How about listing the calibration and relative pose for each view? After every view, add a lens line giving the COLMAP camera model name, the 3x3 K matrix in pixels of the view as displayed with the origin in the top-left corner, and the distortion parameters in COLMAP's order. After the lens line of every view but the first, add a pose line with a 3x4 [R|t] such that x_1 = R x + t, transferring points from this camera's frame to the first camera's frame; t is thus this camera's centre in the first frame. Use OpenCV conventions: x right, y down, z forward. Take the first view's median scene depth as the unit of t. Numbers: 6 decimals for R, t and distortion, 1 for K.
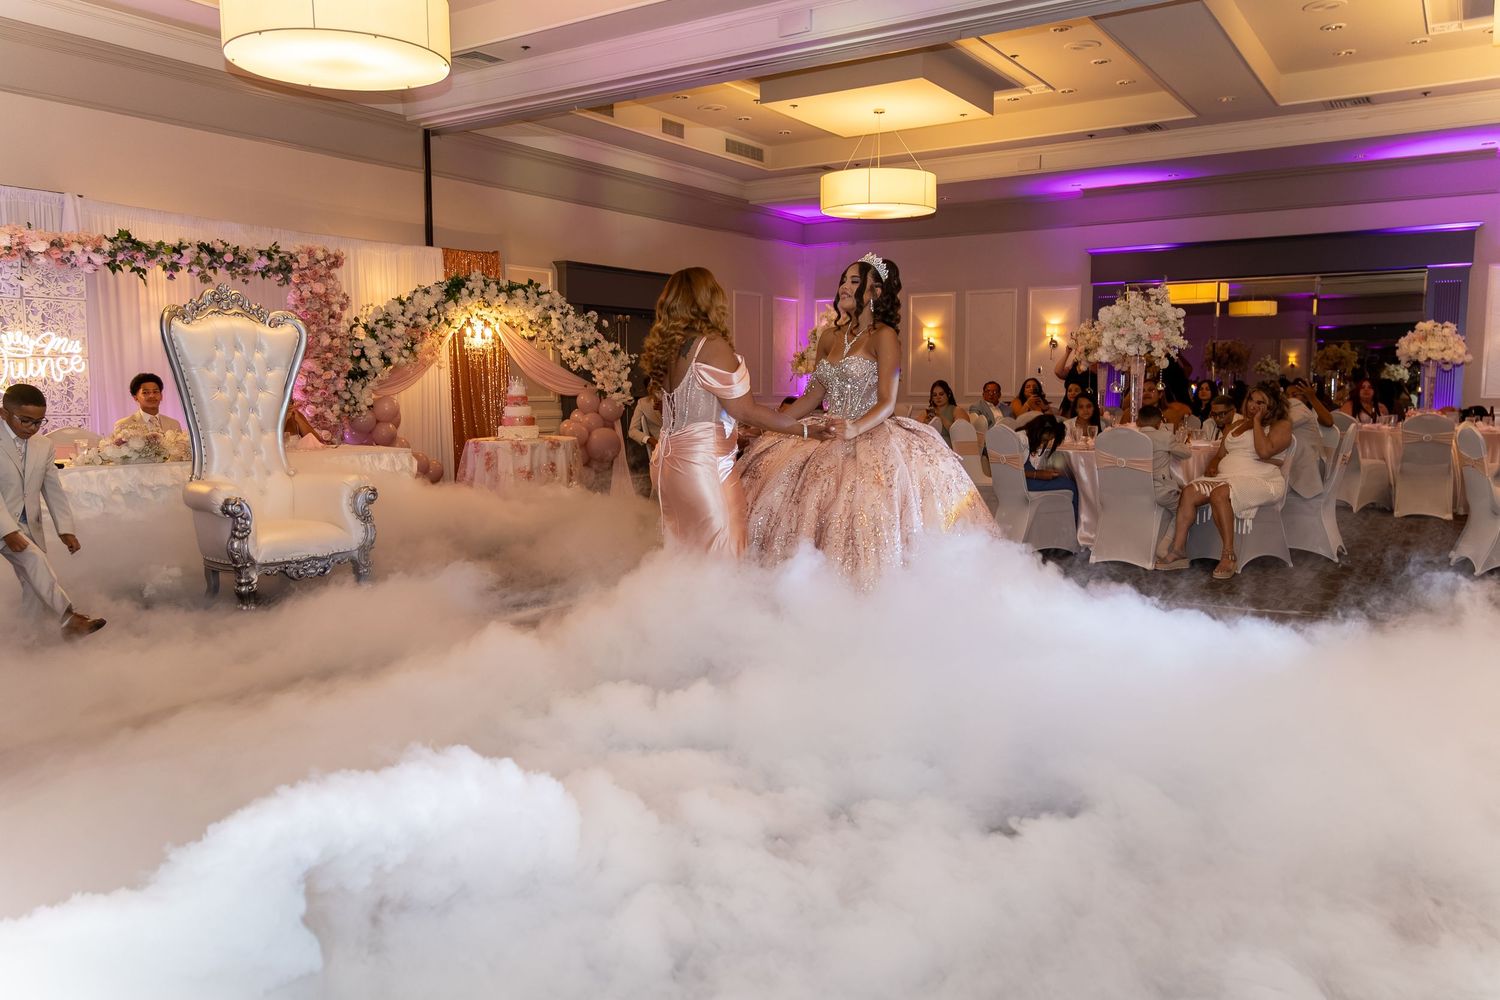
lens RADIAL K [[1104.0, 0, 761.6], [0, 1104.0, 498.6], [0, 0, 1]] dist [-0.006940, -0.001377]
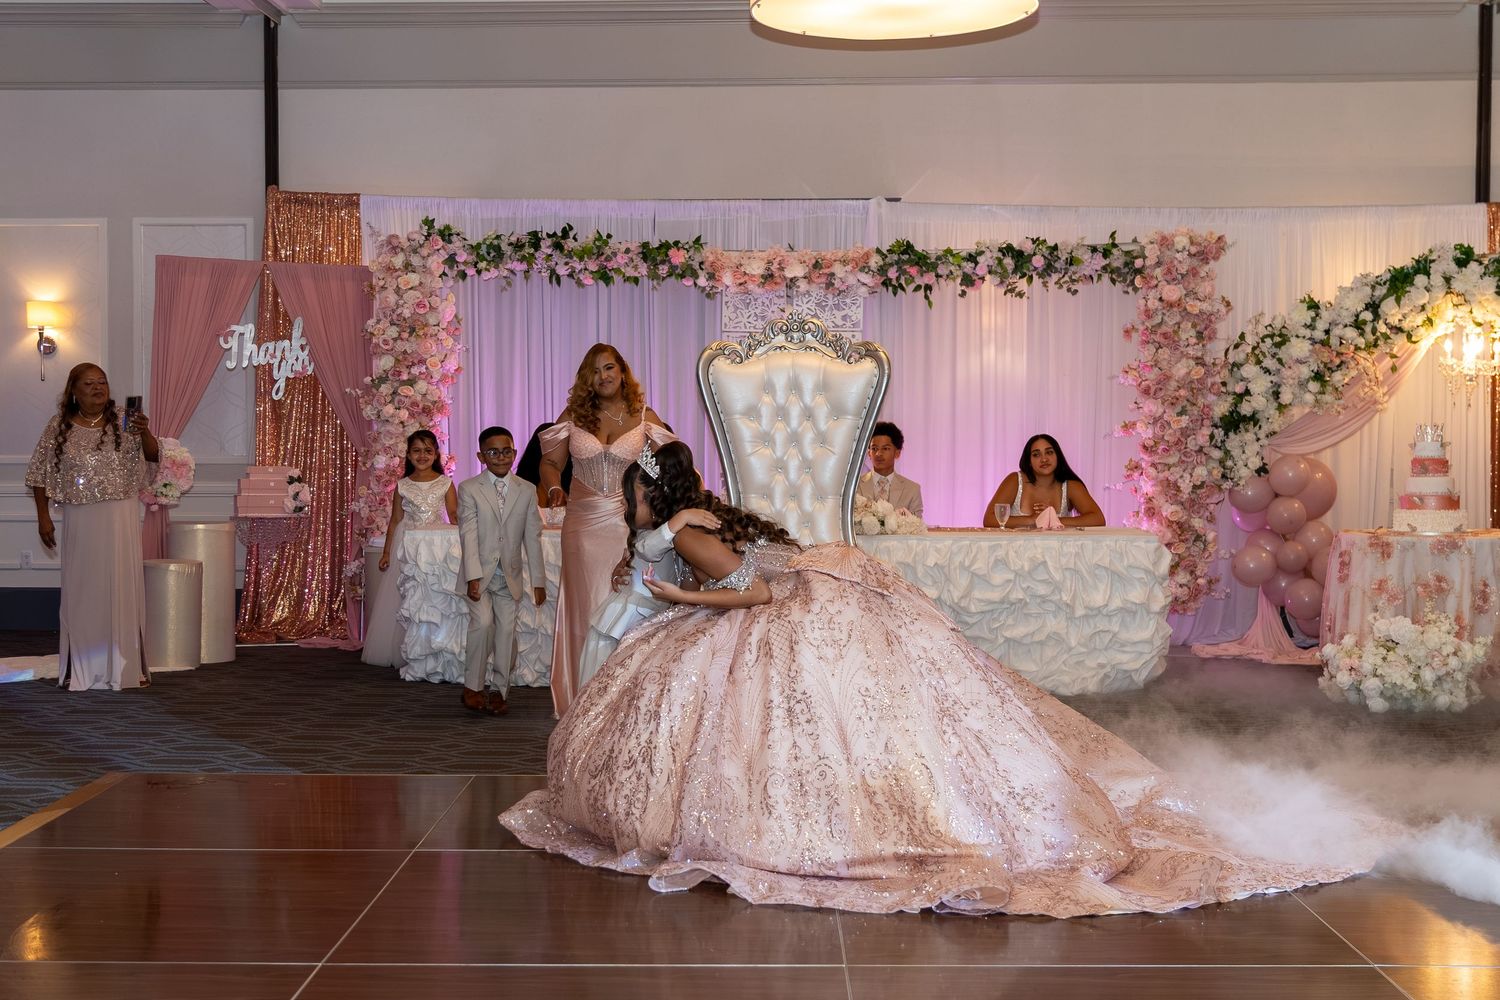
lens RADIAL K [[1927.1, 0, 749.8], [0, 1927.1, 530.2], [0, 0, 1]] dist [-0.037492, -0.019792]
pose [[0.518989, 0.045766, -0.853555, 0.452789], [-0.087785, 0.996139, 0.000034, -0.024271], [0.850261, 0.074912, 0.521003, 0.177778]]
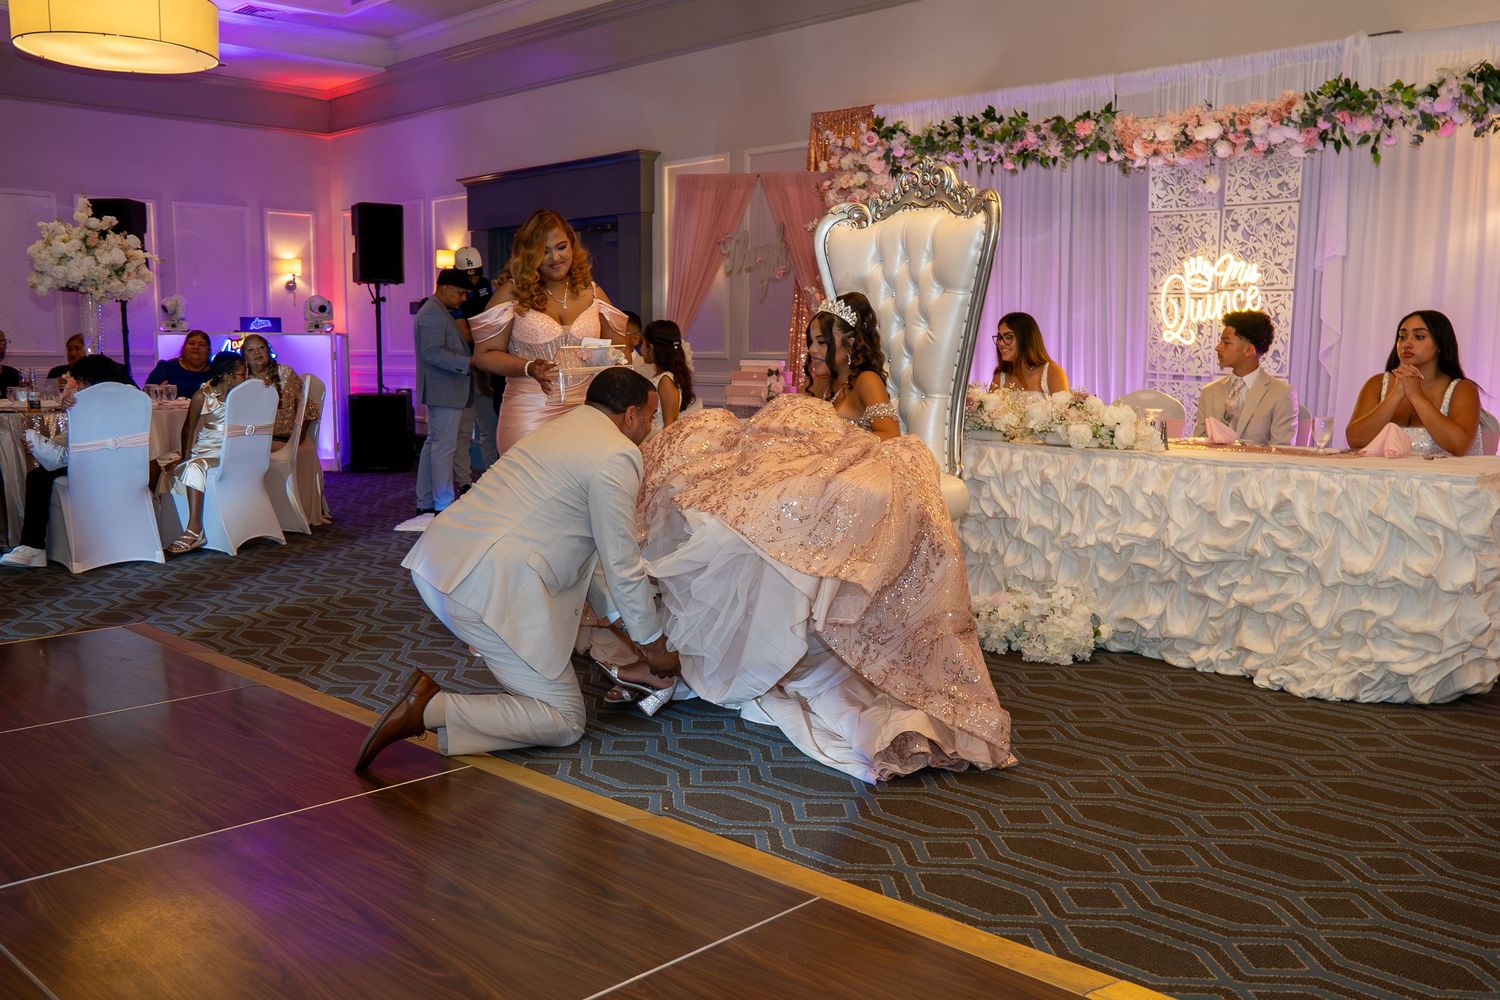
lens RADIAL K [[1323.1, 0, 780.0], [0, 1323.1, 539.6], [0, 0, 1]] dist [-0.112796, 0.106117]
pose [[-0.202553, 0.138875, -0.969374, 0.180957], [-0.101033, 0.981647, 0.161744, -0.063788], [0.974046, 0.130700, -0.184804, 0.723886]]
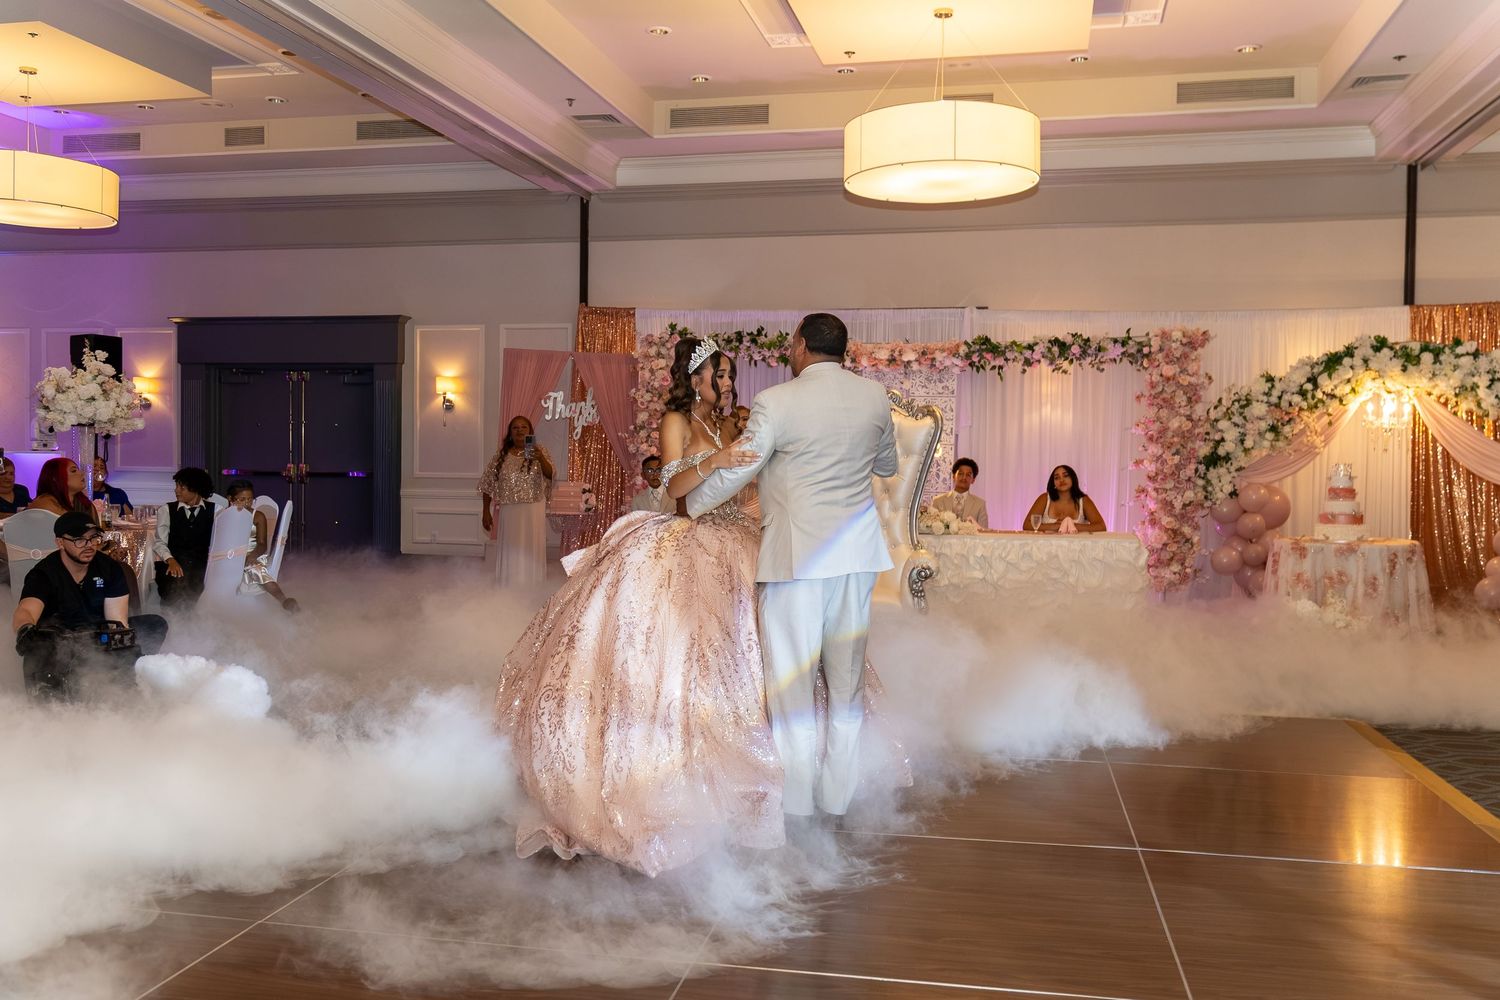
lens RADIAL K [[1274.9, 0, 750.0], [0, 1274.9, 500.0], [0, 0, 1]] dist [-0.049005, 0.013278]
pose [[0.351690, 0.037324, -0.935372, 0.497212], [-0.104848, 0.994488, 0.000261, -0.038466], [0.930226, 0.097980, 0.353665, 0.265477]]
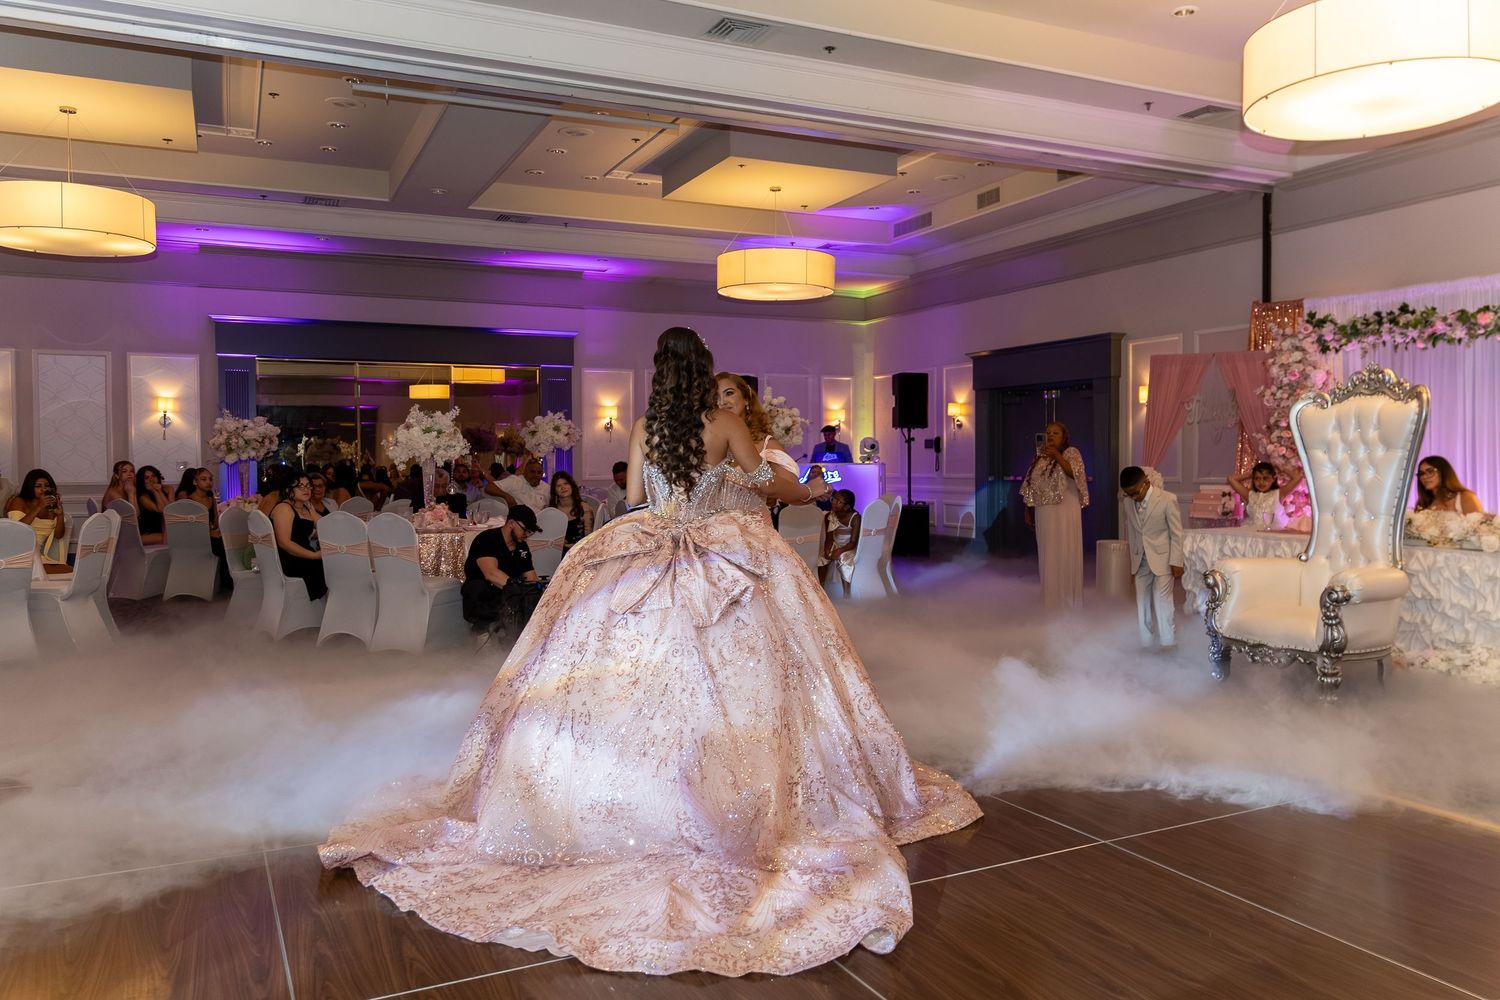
lens RADIAL K [[1104.0, 0, 761.6], [0, 1104.0, 498.6], [0, 0, 1]] dist [-0.006940, -0.001377]
pose [[-0.523937, 0.031323, -0.851181, 0.408132], [-0.076590, 0.993543, 0.083706, -0.078637], [0.848307, 0.109048, -0.518155, 0.707431]]
